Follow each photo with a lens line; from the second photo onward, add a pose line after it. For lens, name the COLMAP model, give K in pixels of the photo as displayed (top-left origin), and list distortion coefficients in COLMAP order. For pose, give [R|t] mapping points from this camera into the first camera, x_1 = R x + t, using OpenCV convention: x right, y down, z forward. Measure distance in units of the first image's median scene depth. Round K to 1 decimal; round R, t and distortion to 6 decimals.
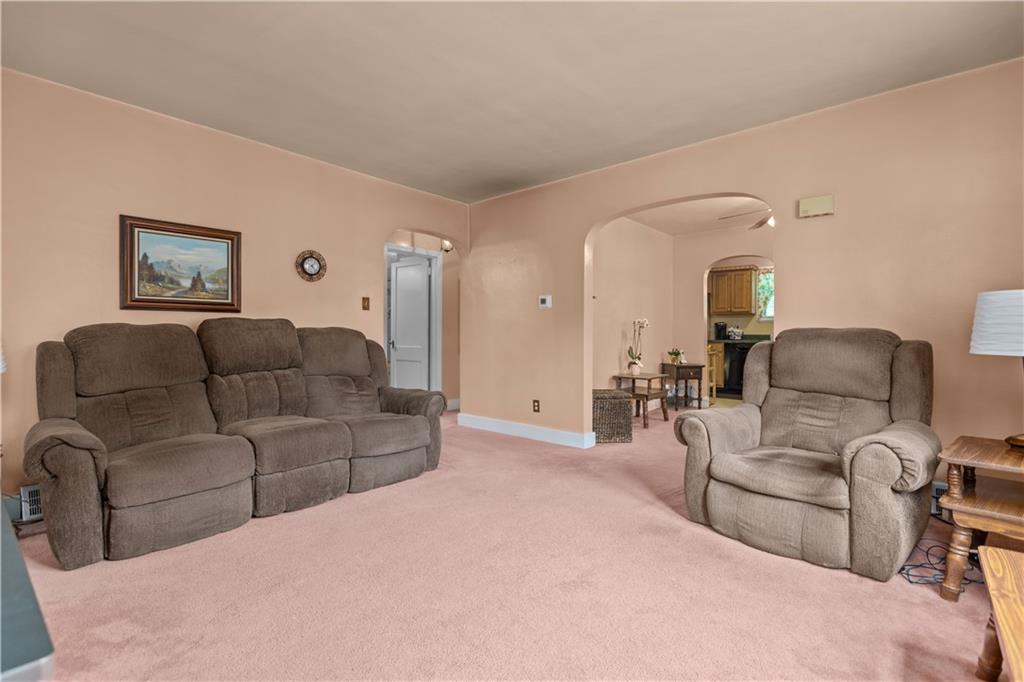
lens RADIAL K [[476.1, 0, 517.3], [0, 476.1, 334.8], [0, 0, 1]] dist [-0.000306, -0.000432]
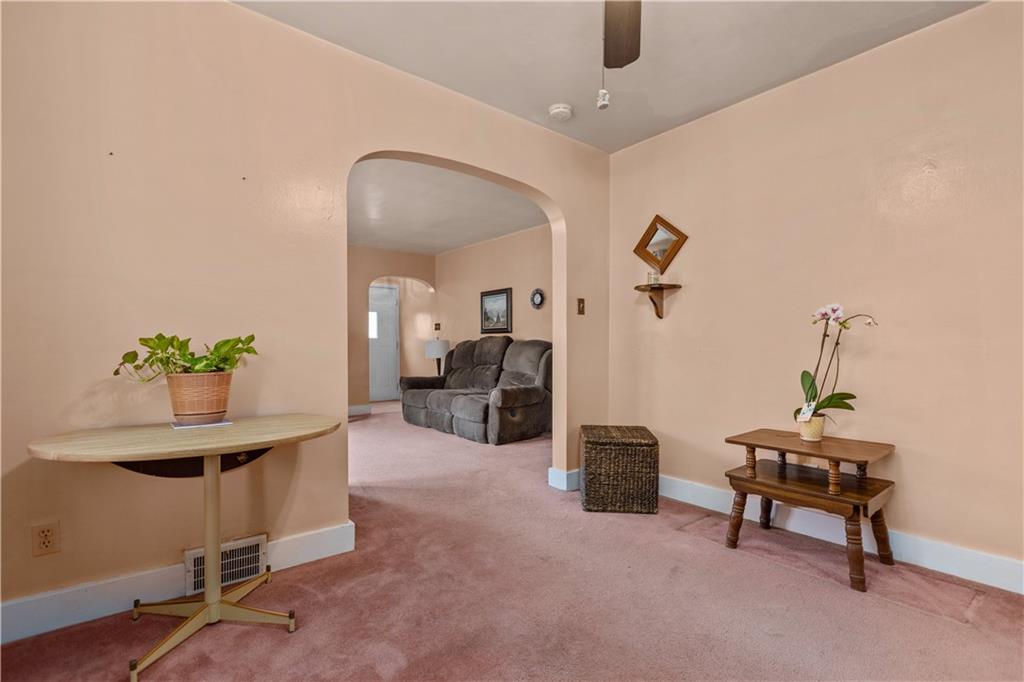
lens RADIAL K [[465.3, 0, 512.1], [0, 465.3, 344.9], [0, 0, 1]] dist [0.000048, 0.000002]
pose [[-0.197173, -0.008913, -0.980328, 1.152188], [-0.012454, 0.999901, -0.006586, 0.009130], [0.980290, 0.010911, -0.197264, 1.402715]]
